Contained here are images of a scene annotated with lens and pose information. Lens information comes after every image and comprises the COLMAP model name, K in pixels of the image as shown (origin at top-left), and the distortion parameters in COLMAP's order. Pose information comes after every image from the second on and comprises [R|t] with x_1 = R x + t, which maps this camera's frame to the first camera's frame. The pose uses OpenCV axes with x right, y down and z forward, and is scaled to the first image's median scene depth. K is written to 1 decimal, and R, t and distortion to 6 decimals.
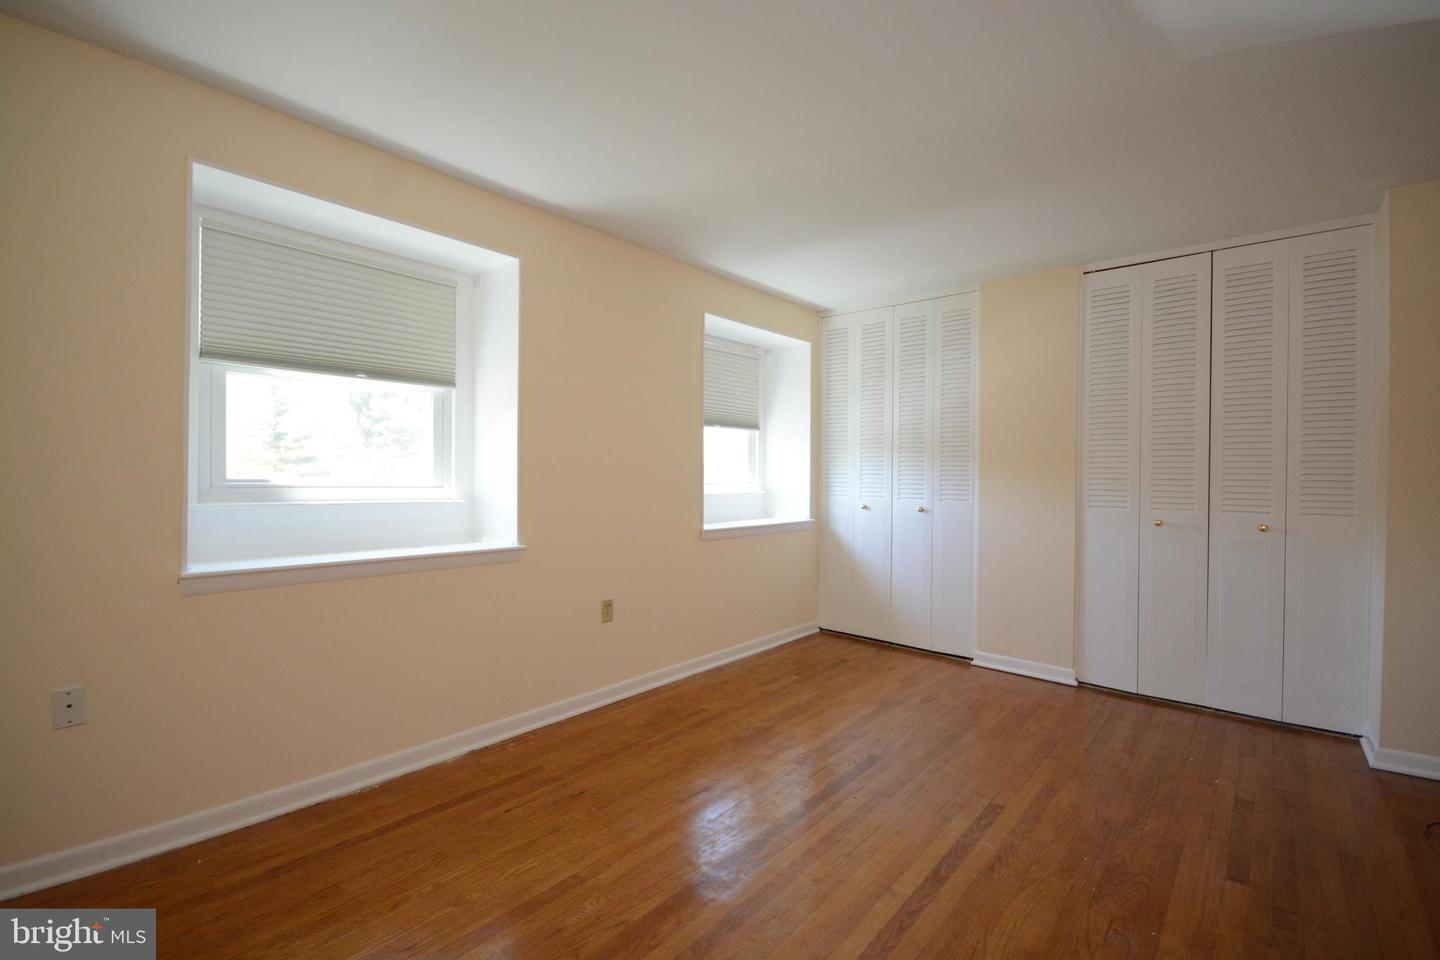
lens RADIAL K [[635.2, 0, 720.5], [0, 635.2, 477.9], [0, 0, 1]] dist [-0.001973, -0.001962]
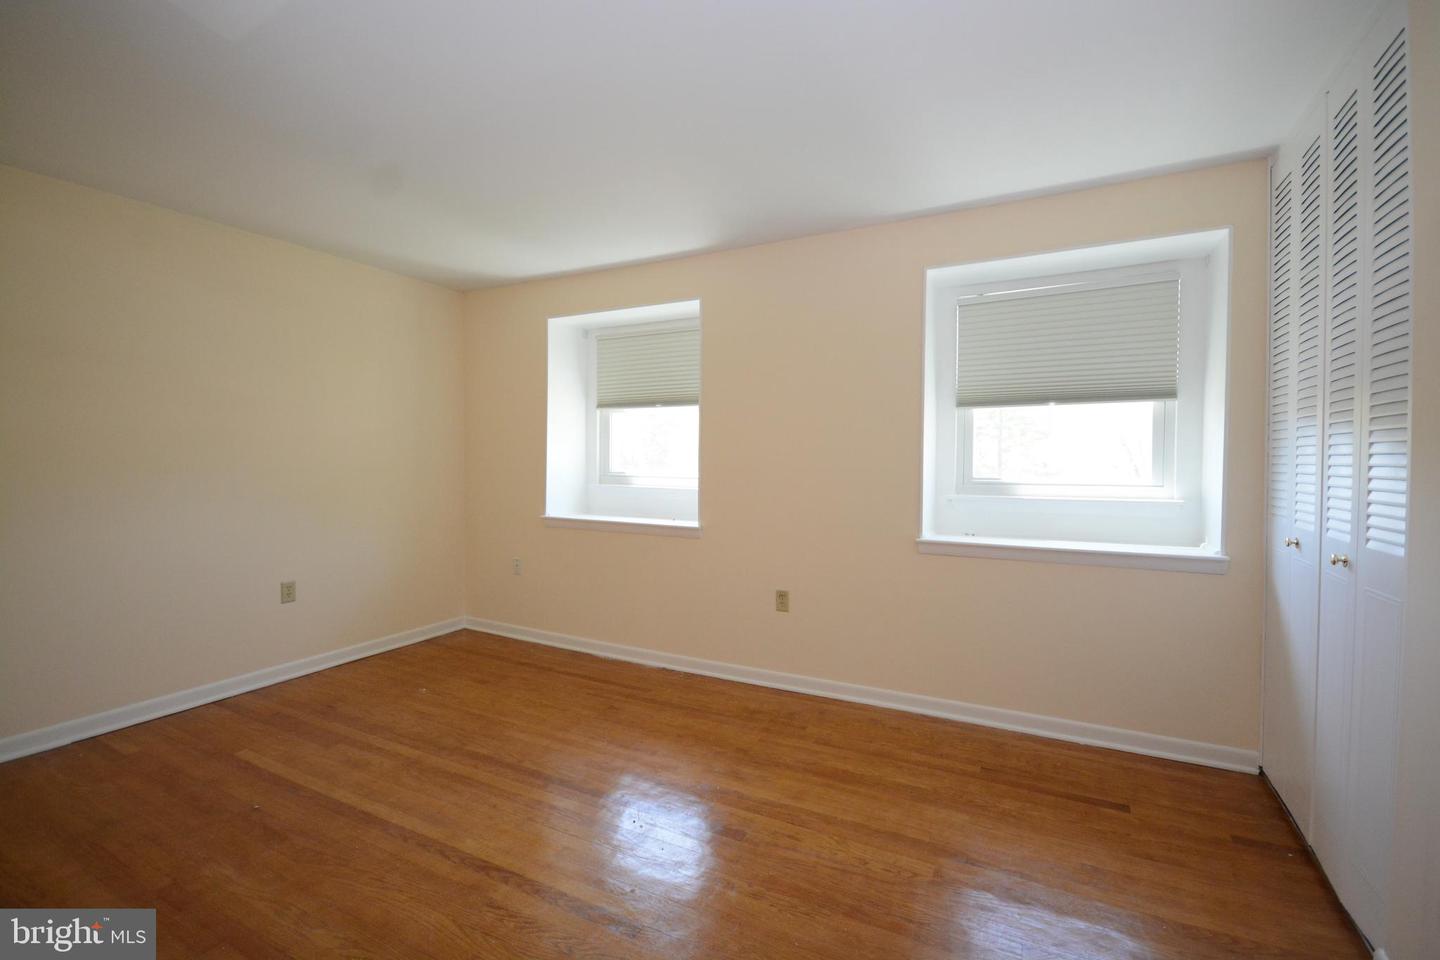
lens RADIAL K [[635.2, 0, 725.6], [0, 635.2, 484.5], [0, 0, 1]] dist [-0.001973, -0.001962]
pose [[0.228508, 0.021369, -0.973307, 0.821297], [-0.013326, 0.999734, 0.018820, -0.000209], [0.973451, 0.008670, 0.228732, 0.672900]]
